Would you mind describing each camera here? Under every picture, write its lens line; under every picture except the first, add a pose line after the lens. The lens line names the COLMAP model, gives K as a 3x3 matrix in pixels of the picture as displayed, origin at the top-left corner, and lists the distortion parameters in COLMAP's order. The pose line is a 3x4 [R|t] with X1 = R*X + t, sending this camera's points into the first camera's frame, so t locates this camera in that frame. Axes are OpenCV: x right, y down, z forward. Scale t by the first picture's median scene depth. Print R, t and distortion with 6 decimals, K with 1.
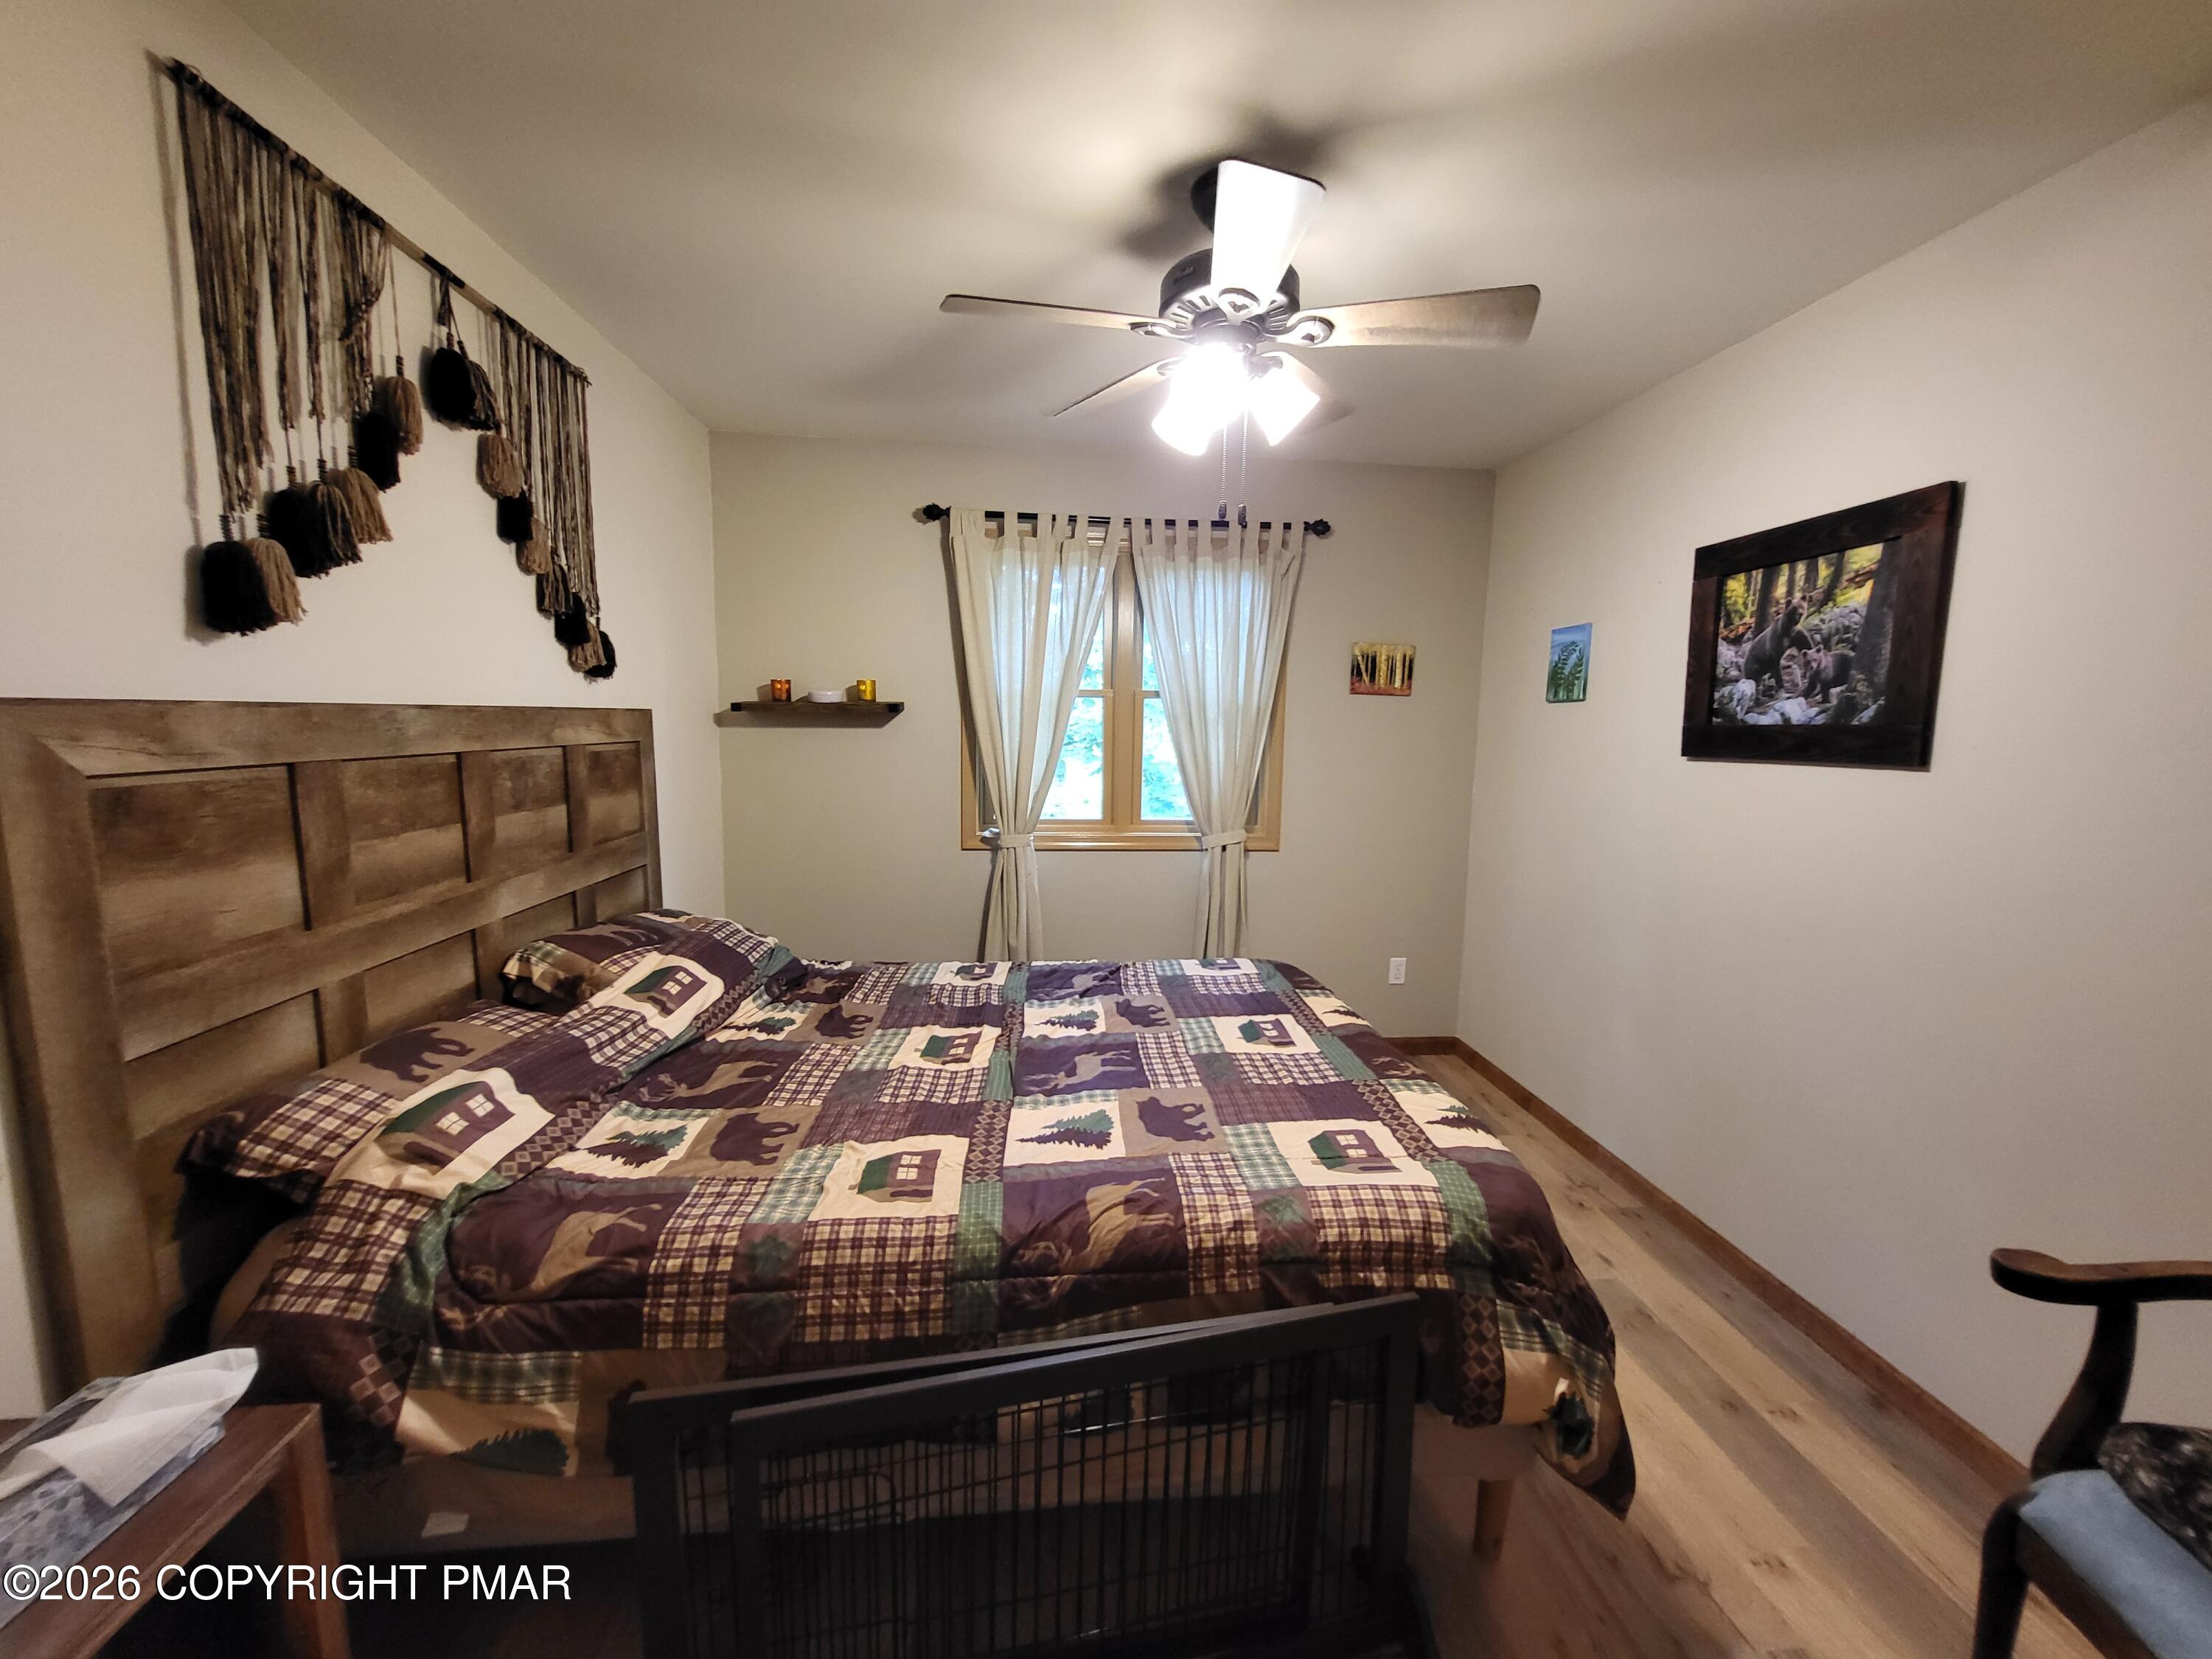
lens RADIAL K [[876.8, 0, 1102.6], [0, 876.8, 832.4], [0, 0, 1]] dist [-0.007352, 0.000839]
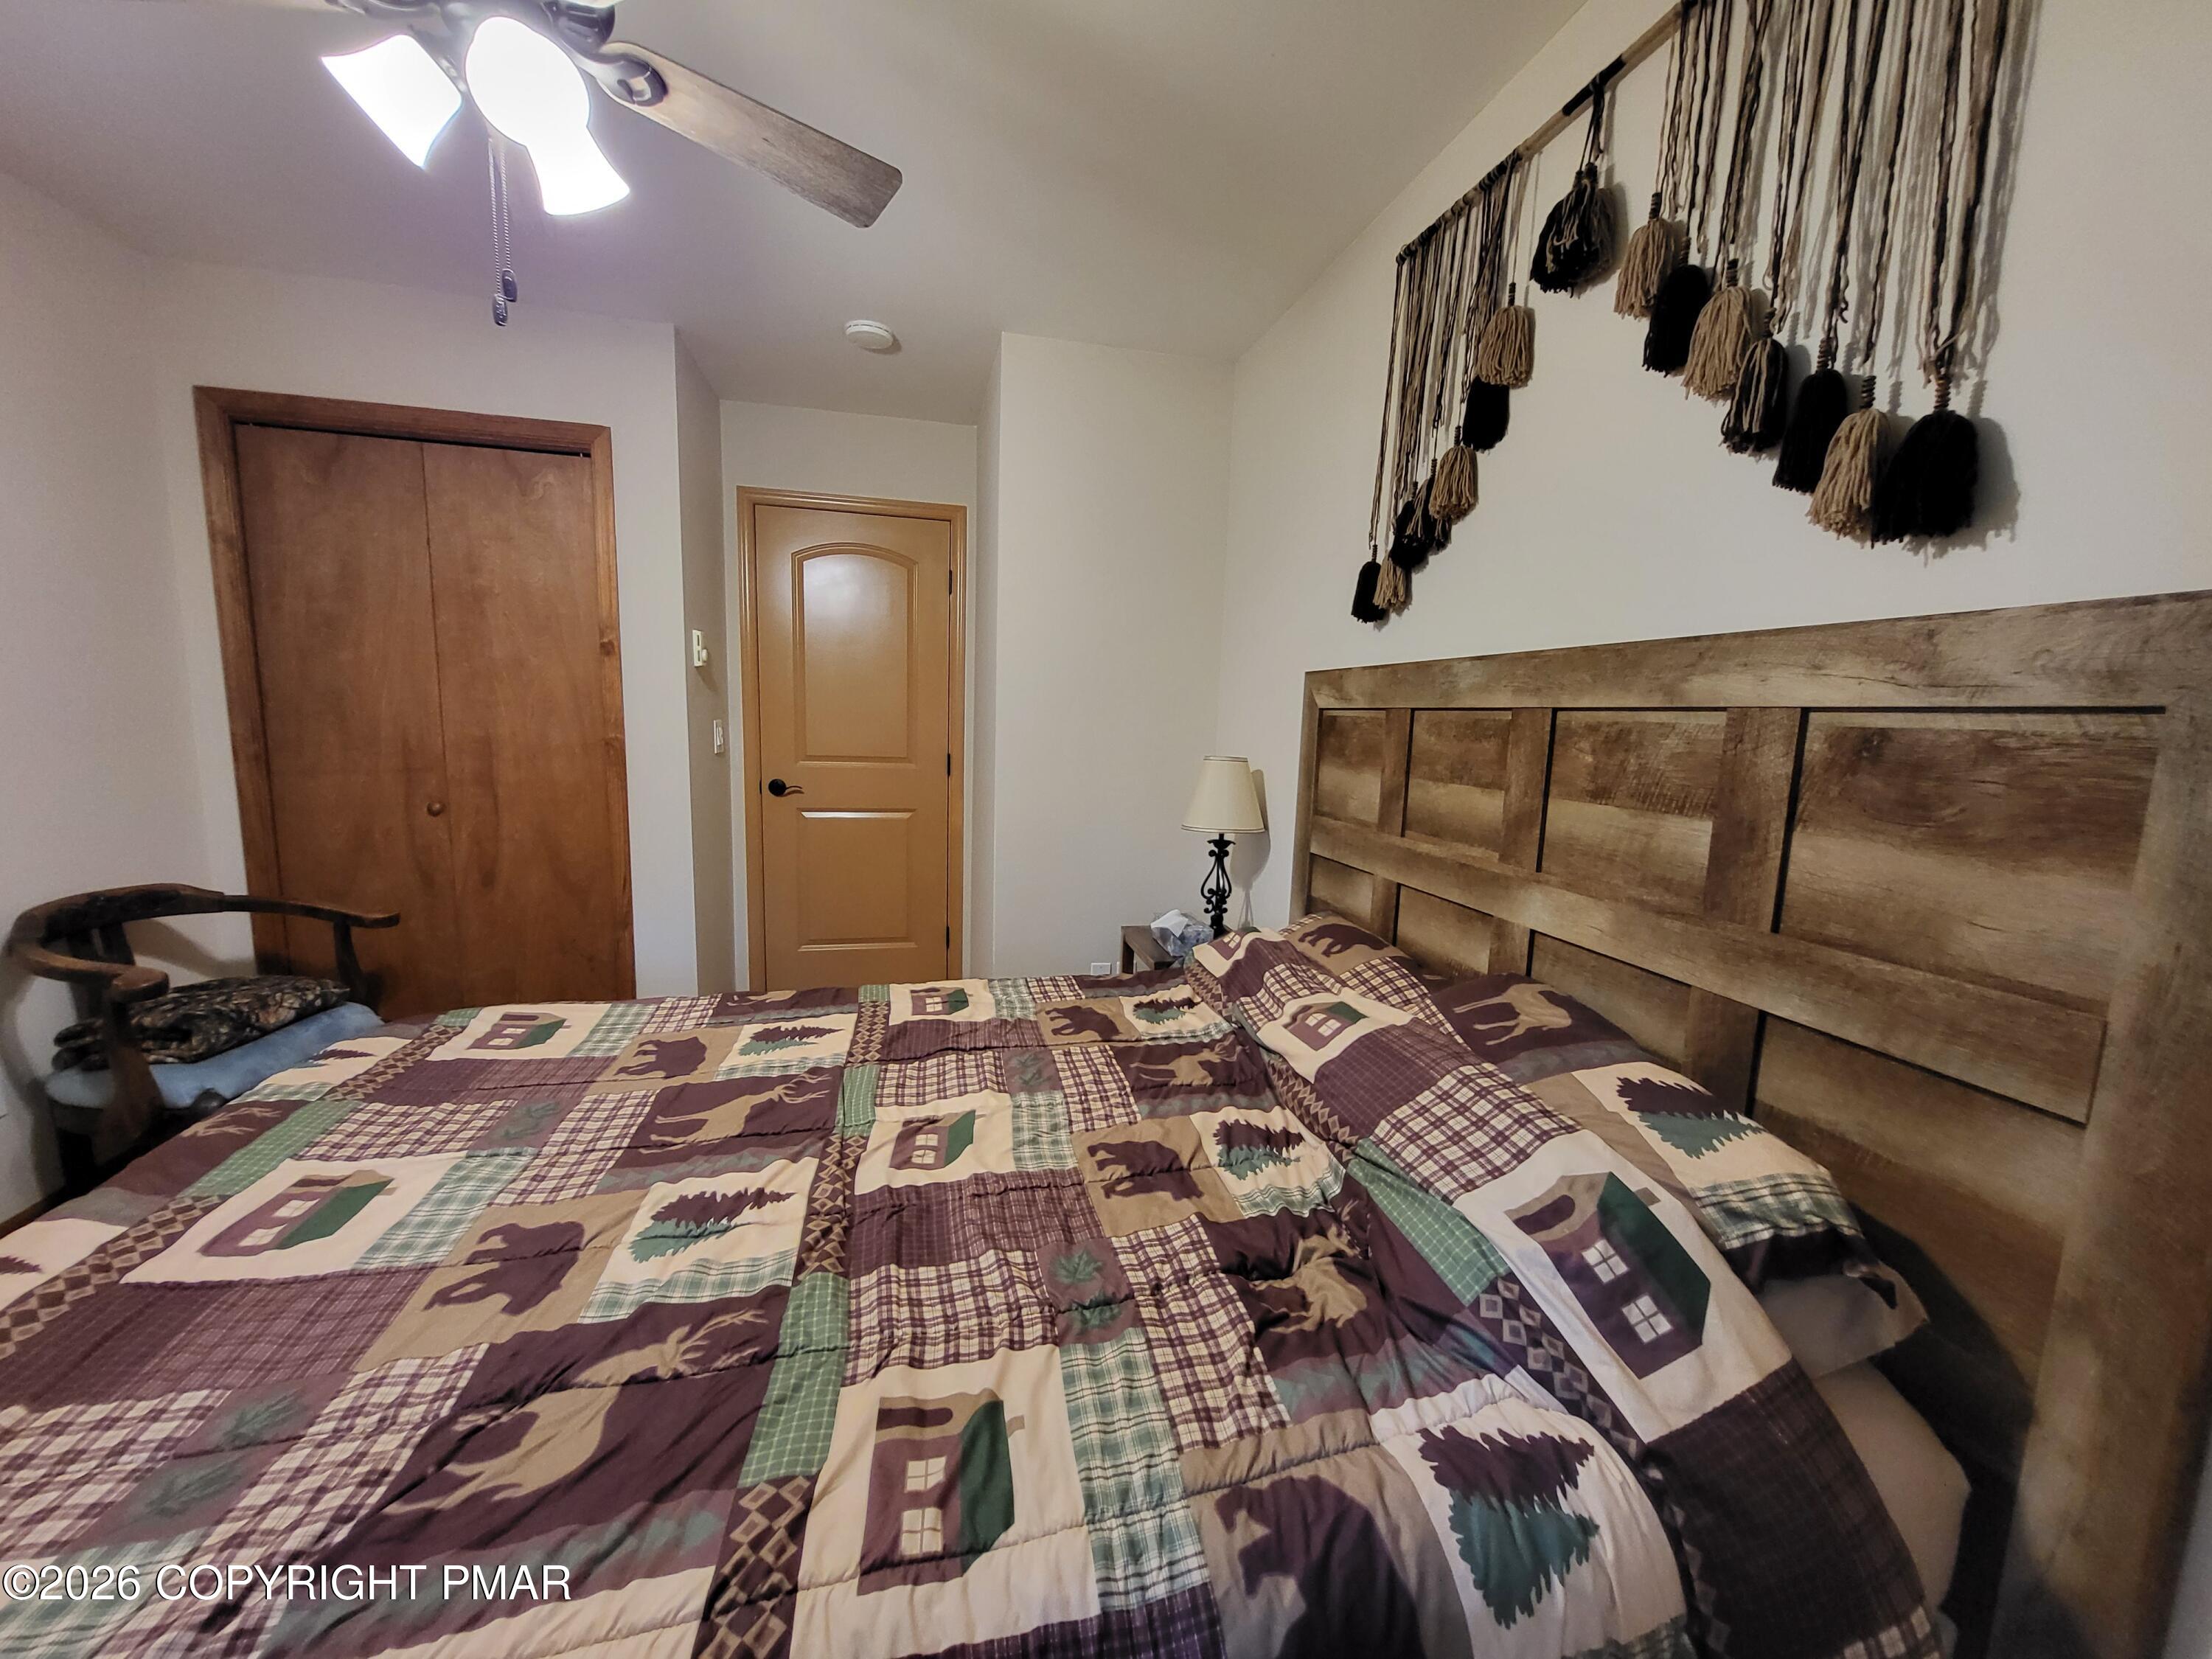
lens RADIAL K [[876.8, 0, 1119.5], [0, 876.8, 831.4], [0, 0, 1]] dist [-0.007352, 0.000839]
pose [[-0.986228, -0.026028, -0.163329, -0.218910], [-0.067564, 0.964782, 0.254225, -0.163890], [0.150960, 0.261759, -0.953254, 1.756658]]
